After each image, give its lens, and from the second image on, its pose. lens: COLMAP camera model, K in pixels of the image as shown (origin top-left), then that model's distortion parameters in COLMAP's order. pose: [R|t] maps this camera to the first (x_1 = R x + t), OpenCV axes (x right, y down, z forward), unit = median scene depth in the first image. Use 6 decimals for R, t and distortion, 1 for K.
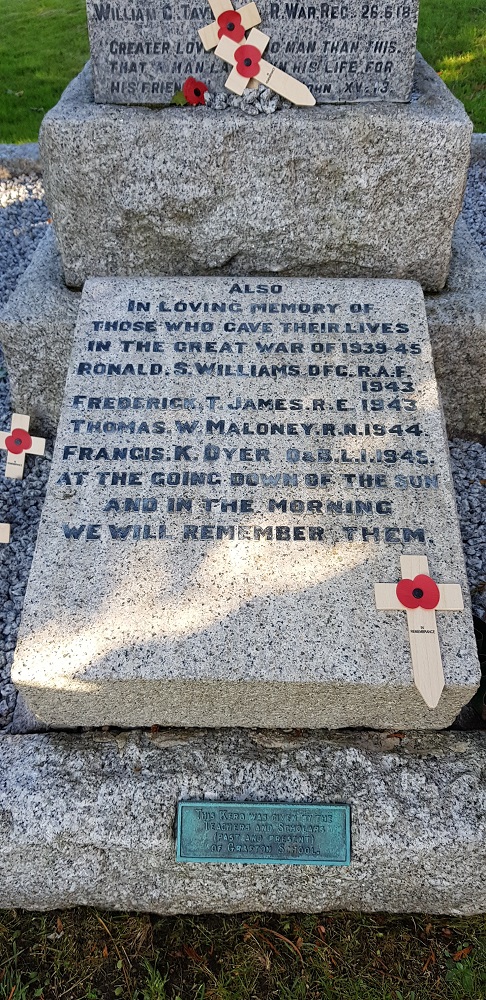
lens RADIAL K [[817.9, 0, 243.0], [0, 817.9, 500.0], [0, 0, 1]] dist [0.062214, -0.087008]
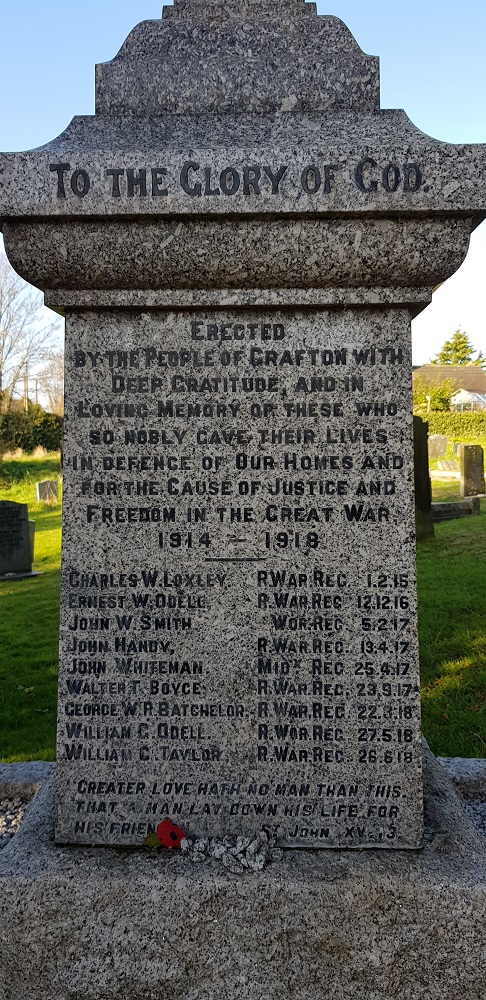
lens RADIAL K [[817.9, 0, 243.0], [0, 817.9, 500.0], [0, 0, 1]] dist [0.062214, -0.087008]
pose [[0.999761, 0.009072, -0.019914, 0.031717], [-0.018823, 0.820621, -0.571162, -0.297725], [0.011160, 0.571400, 0.820596, 0.097477]]
